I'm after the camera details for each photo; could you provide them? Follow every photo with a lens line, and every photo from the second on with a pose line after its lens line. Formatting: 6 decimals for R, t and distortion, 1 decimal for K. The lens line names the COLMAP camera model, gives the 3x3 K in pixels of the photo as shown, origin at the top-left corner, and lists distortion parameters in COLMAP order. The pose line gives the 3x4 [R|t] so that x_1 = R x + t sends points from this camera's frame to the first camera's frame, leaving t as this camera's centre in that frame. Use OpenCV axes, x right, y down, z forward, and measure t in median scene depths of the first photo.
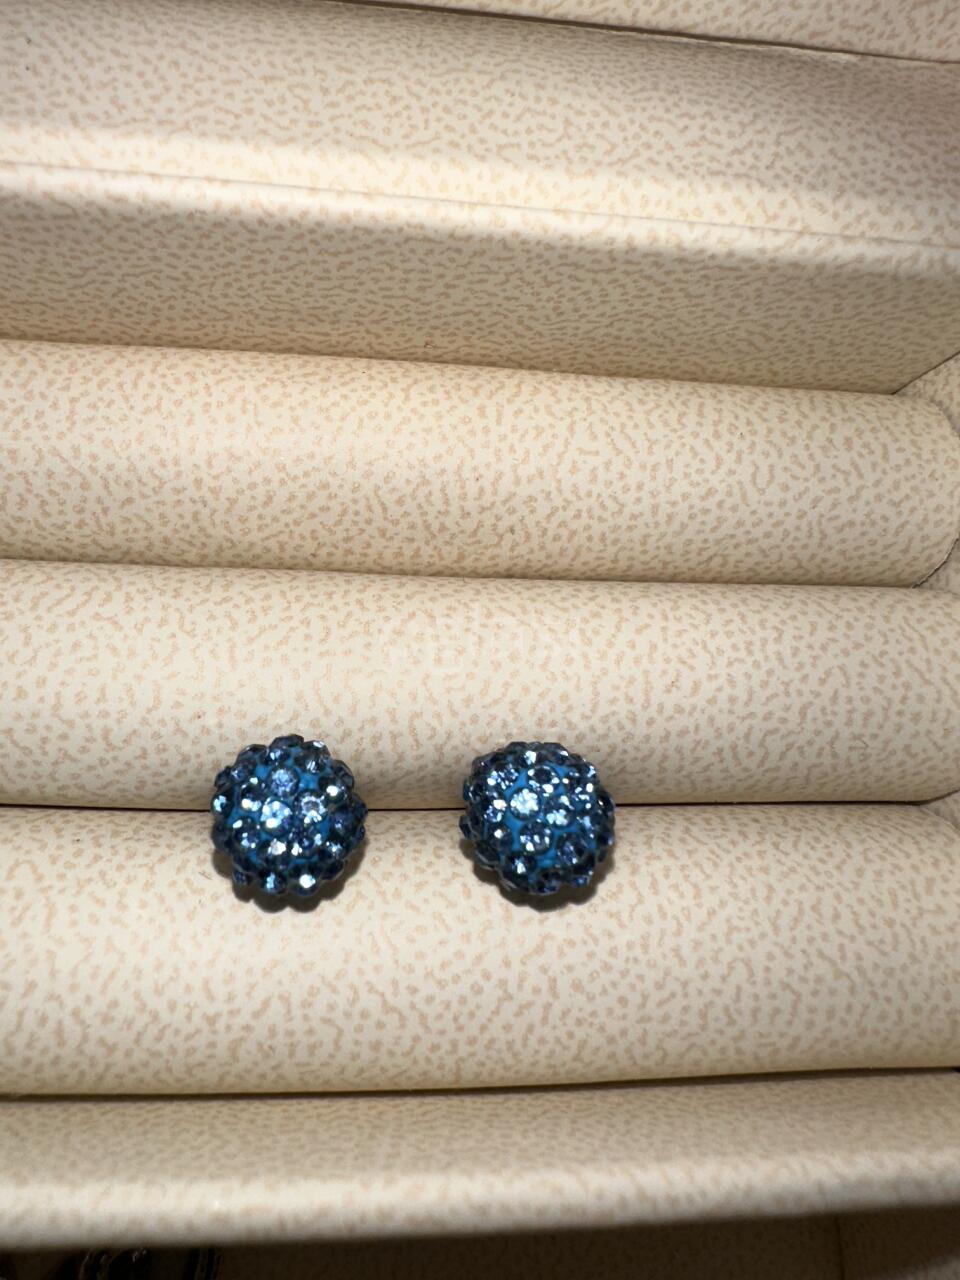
lens RADIAL K [[896.7, 0, 480.0], [0, 896.7, 640.0], [0, 0, 1]] dist [-0.016438, 0.004493]
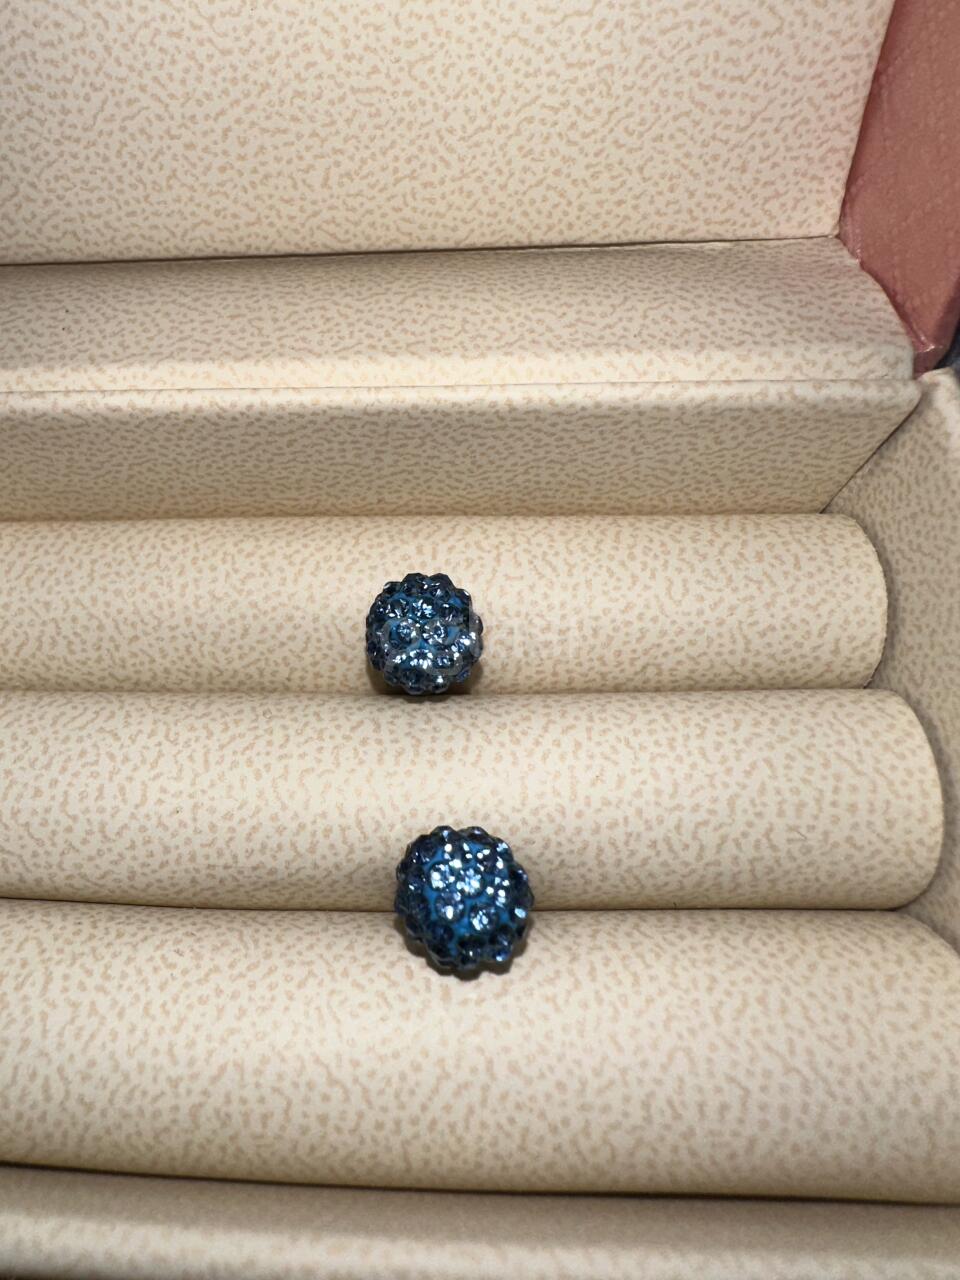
lens RADIAL K [[975.9, 0, 480.0], [0, 975.9, 640.0], [0, 0, 1]] dist [-0.038797, 0.034065]
pose [[0.985831, -0.058014, -0.157389, 0.282158], [0.023281, 0.976529, -0.214126, 0.141752], [0.166117, 0.207428, 0.964043, -0.208389]]
